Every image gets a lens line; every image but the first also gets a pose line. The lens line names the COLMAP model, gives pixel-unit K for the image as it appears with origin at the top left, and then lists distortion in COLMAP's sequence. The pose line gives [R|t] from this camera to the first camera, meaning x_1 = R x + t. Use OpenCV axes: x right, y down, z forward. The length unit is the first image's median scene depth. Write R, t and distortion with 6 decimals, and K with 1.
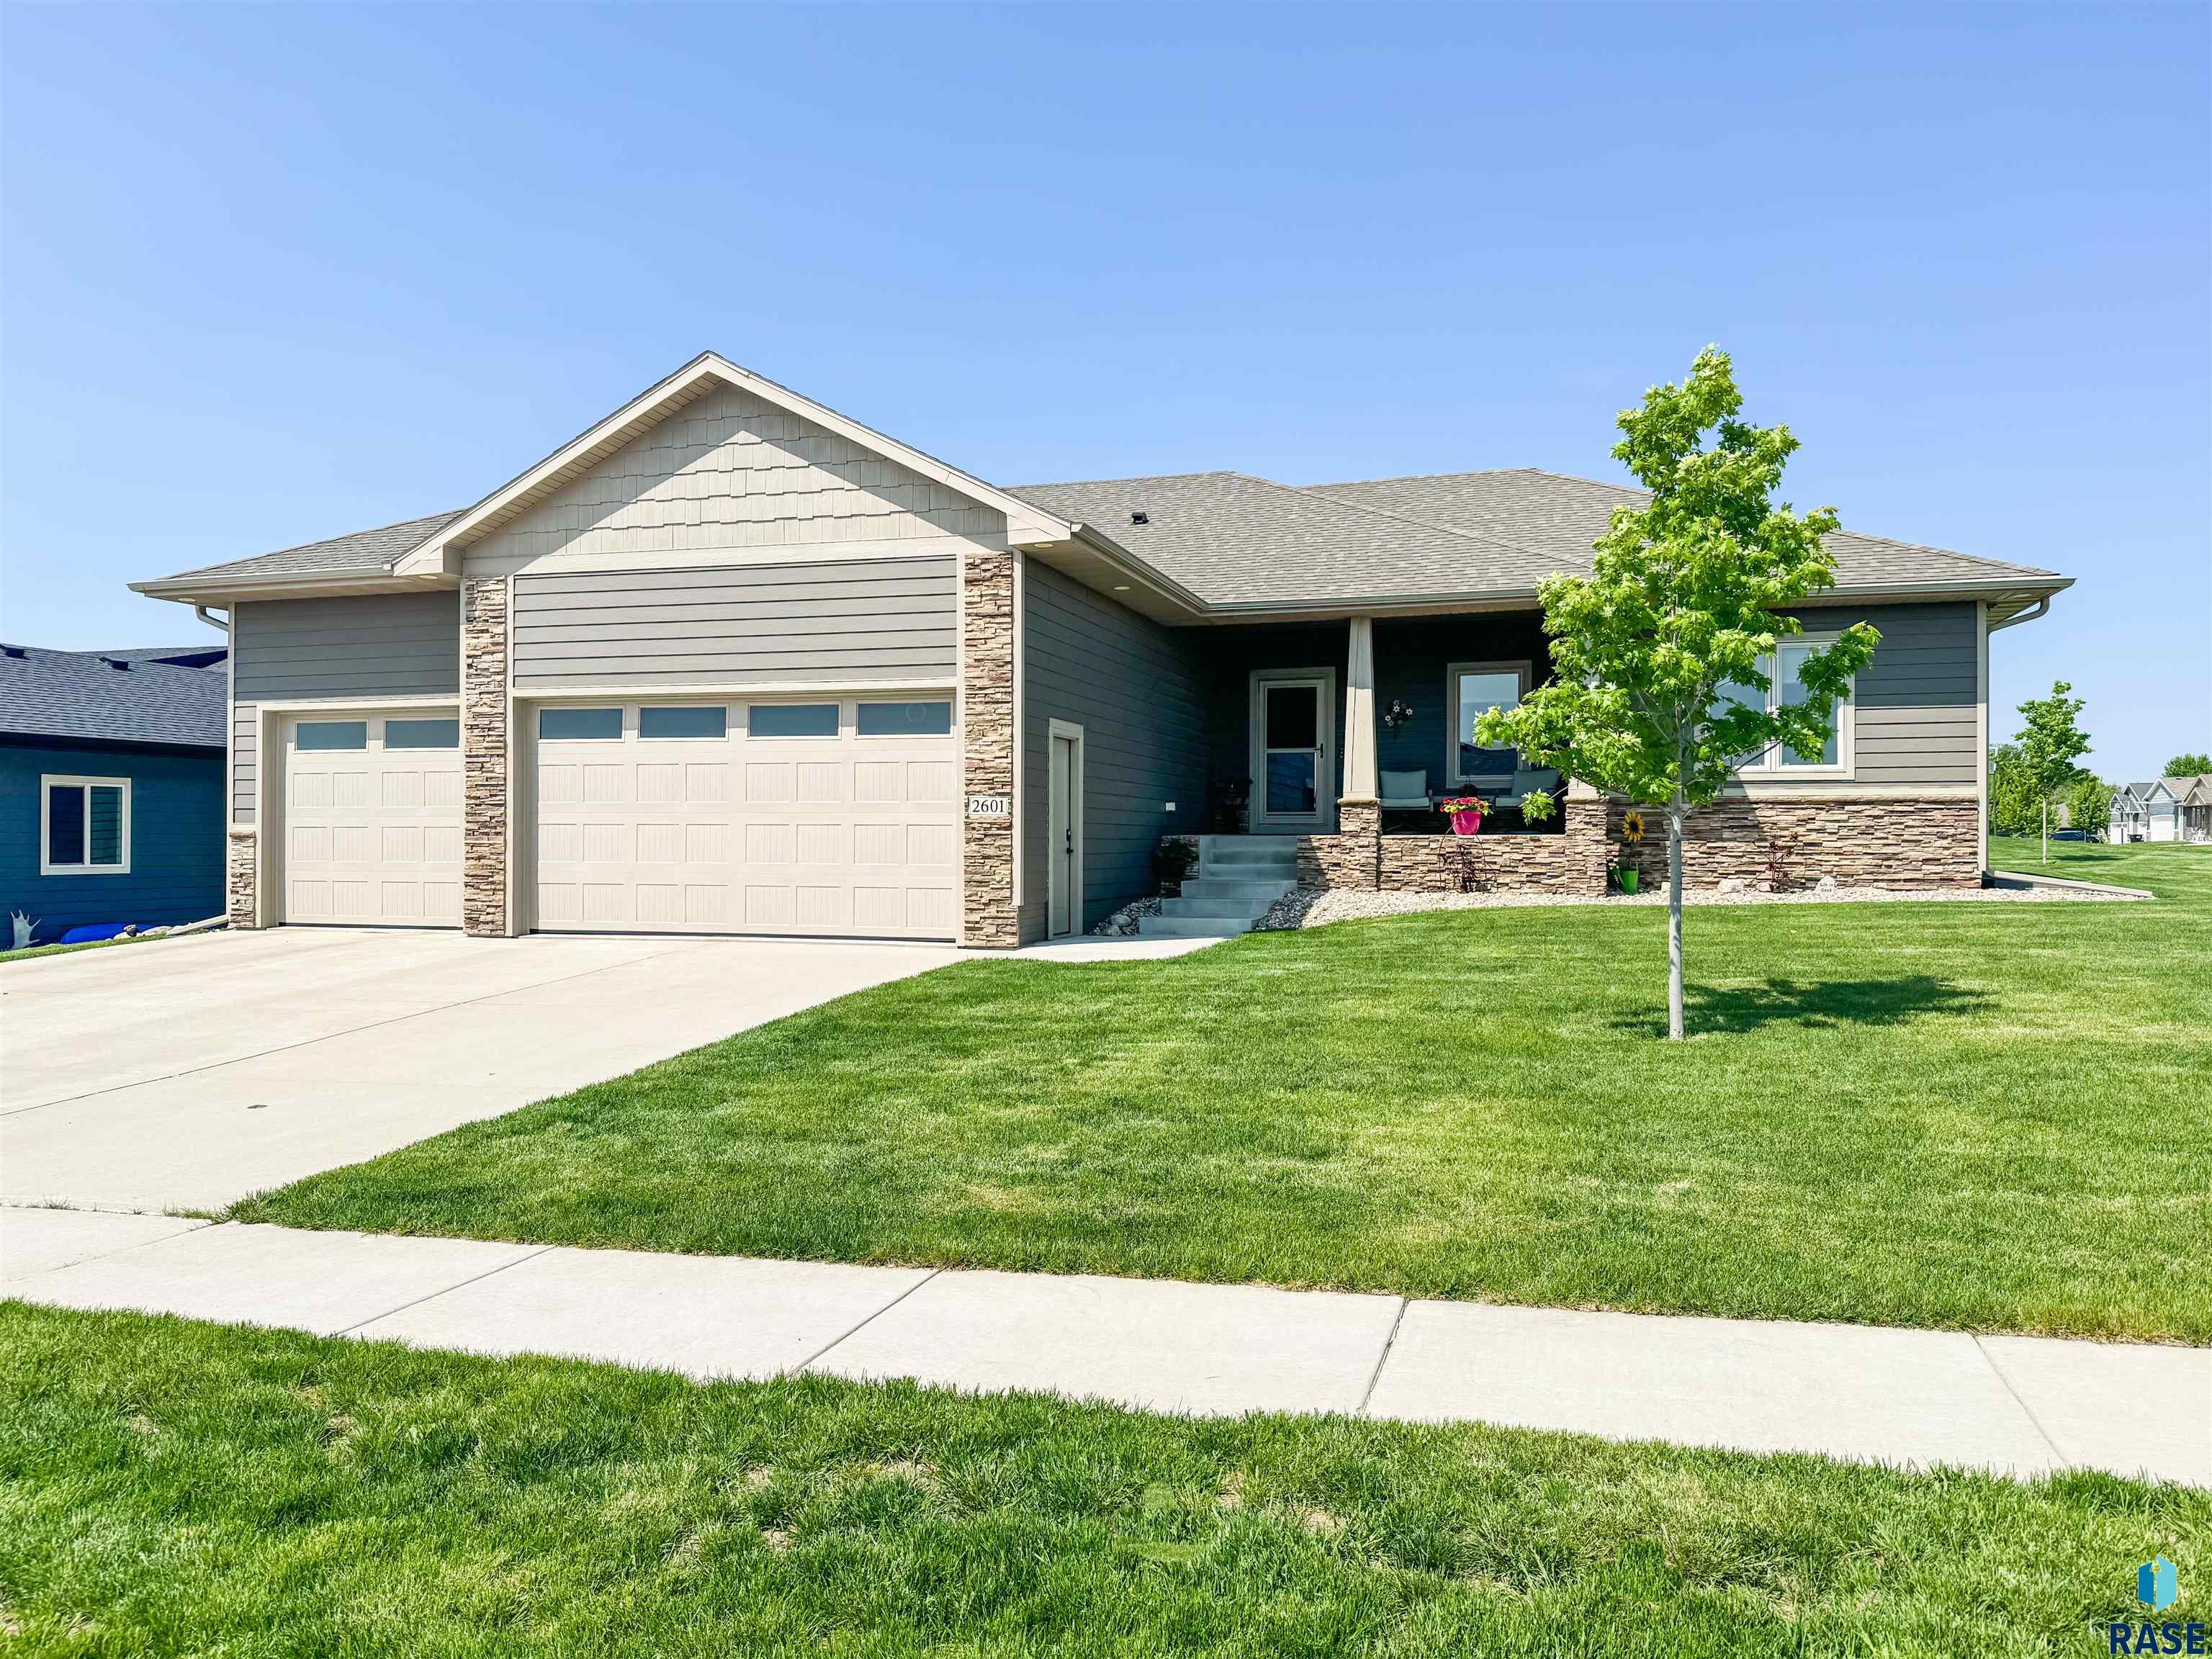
lens RADIAL K [[1568.0, 0, 1106.0], [0, 1568.0, 829.5], [0, 0, 1]] dist [0.001515, -0.000194]
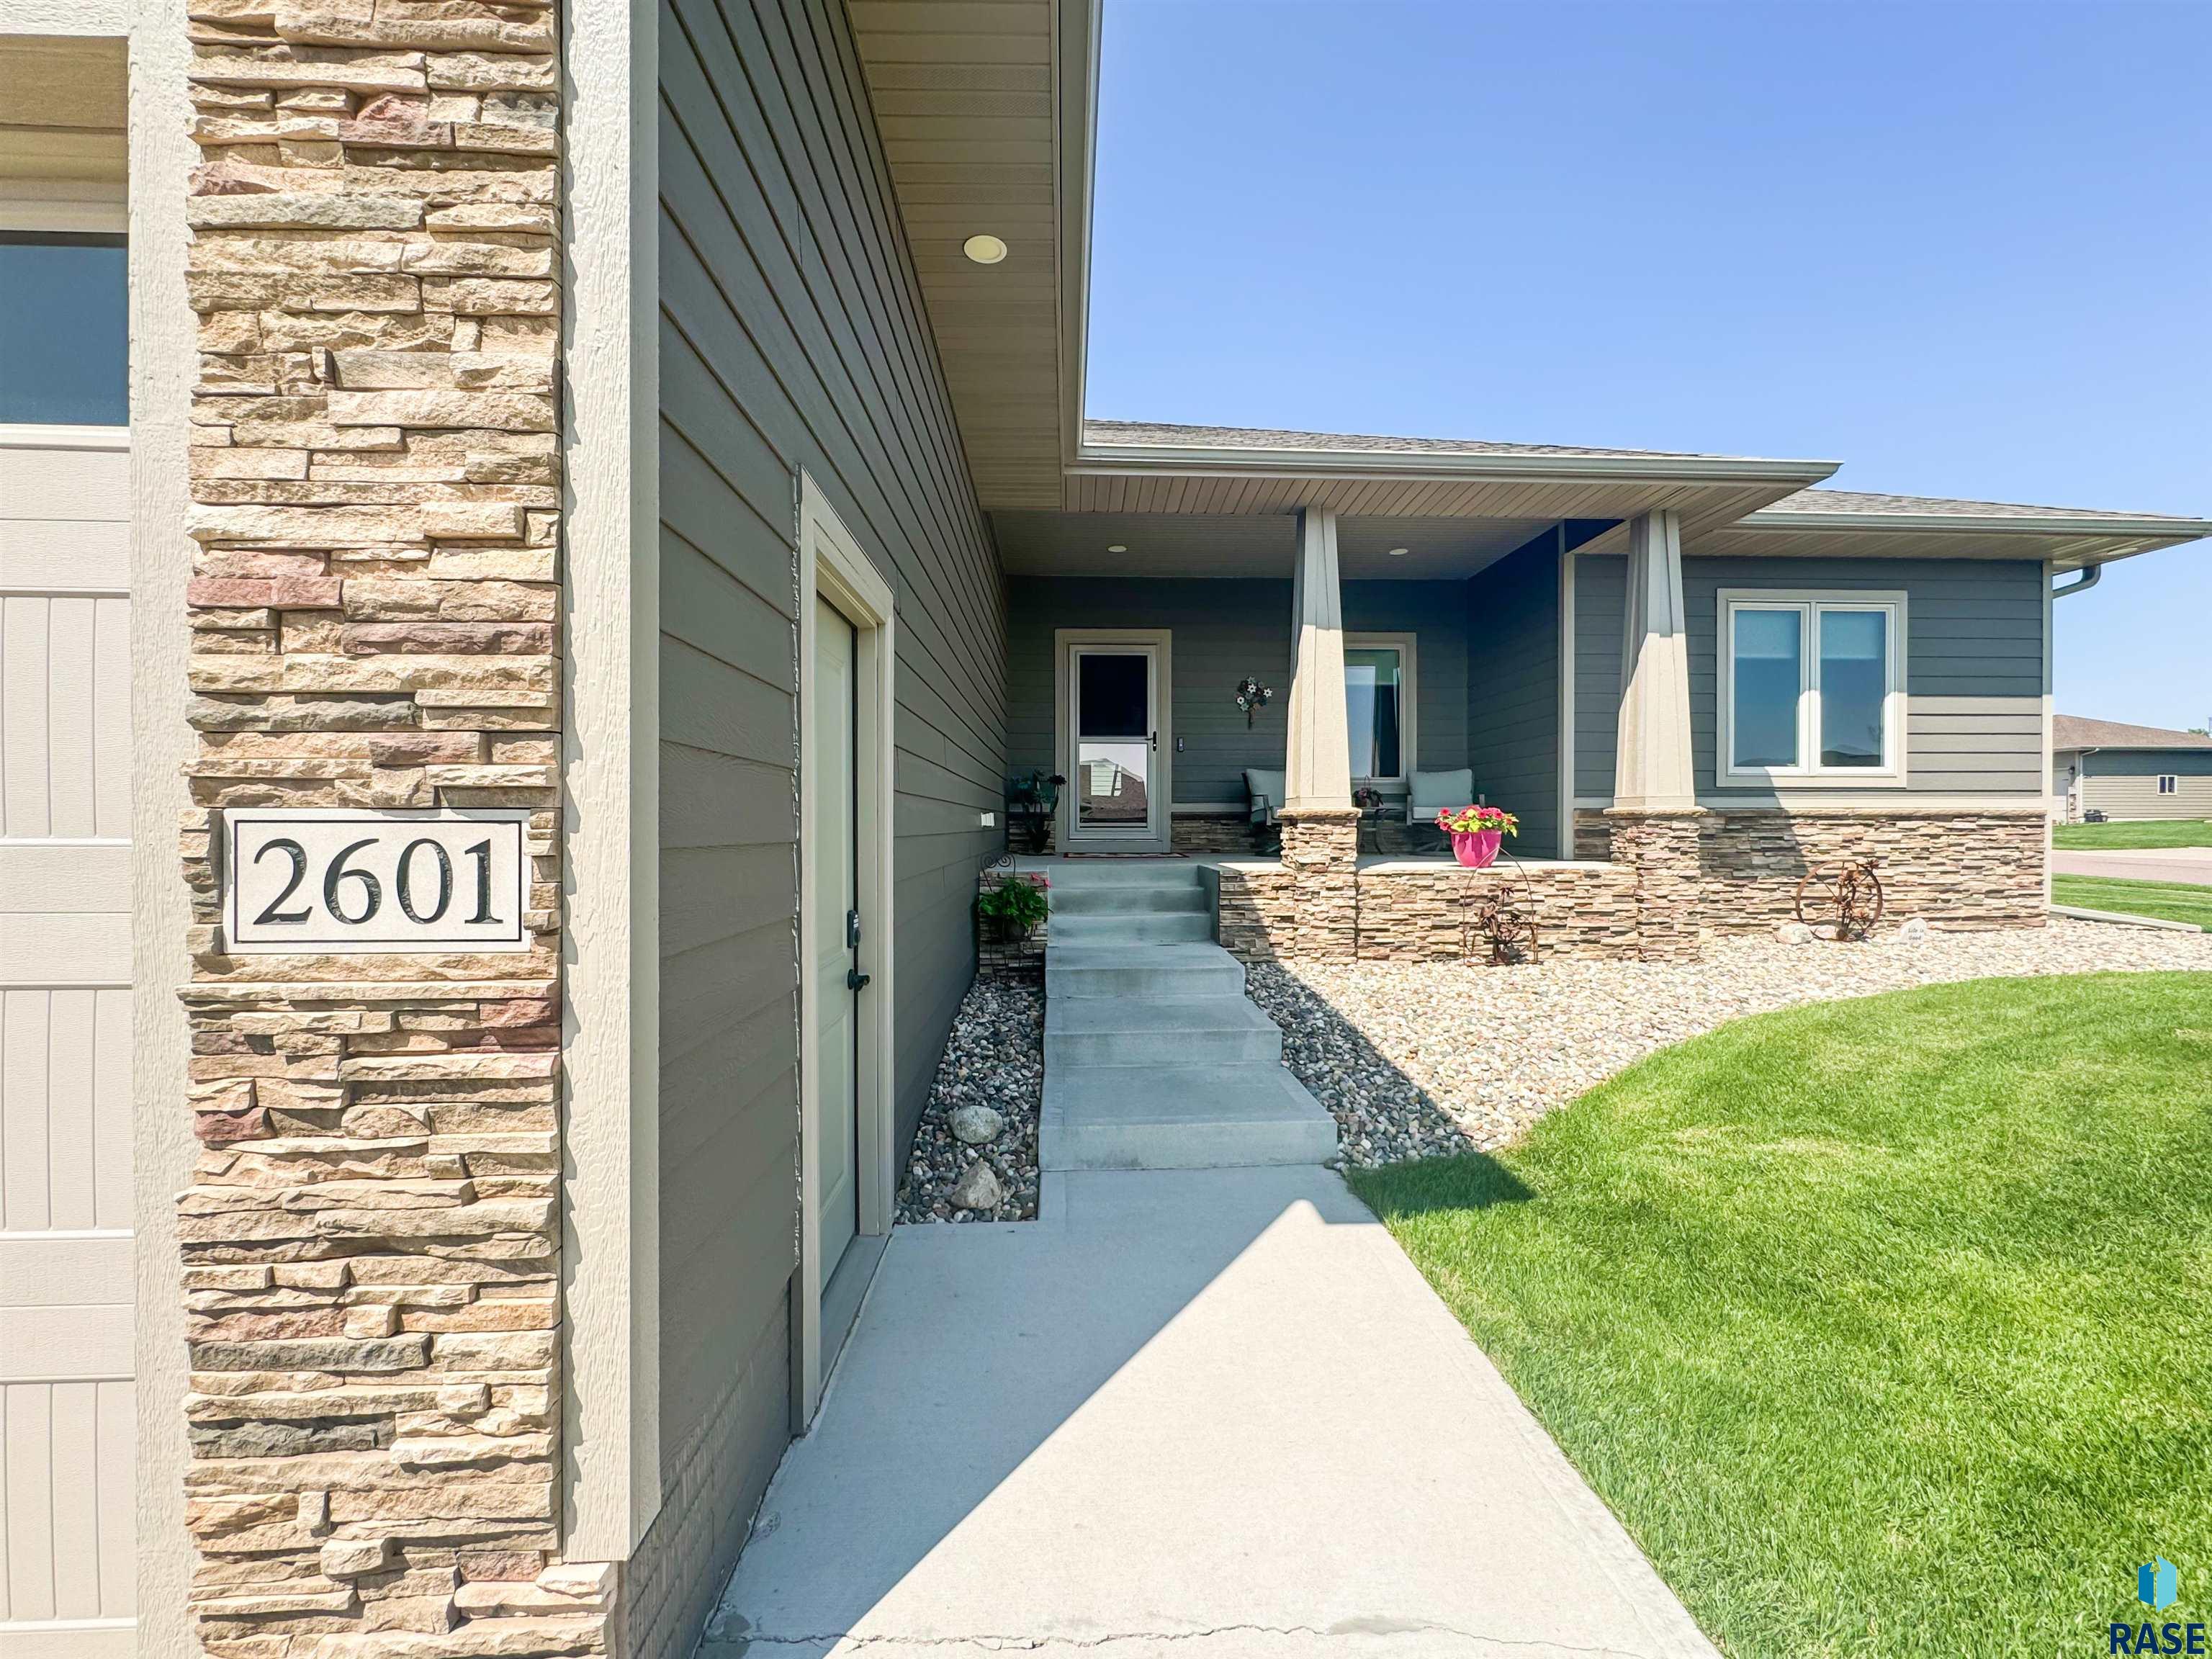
lens RADIAL K [[918.2, 0, 1129.6], [0, 918.2, 830.4], [0, 0, 1]] dist [0.000023, 0.000421]
pose [[0.936982, -0.003913, 0.349355, -0.032325], [-0.000919, 0.999906, 0.013664, -0.016667], [-0.349376, -0.013124, 0.936891, 0.718666]]
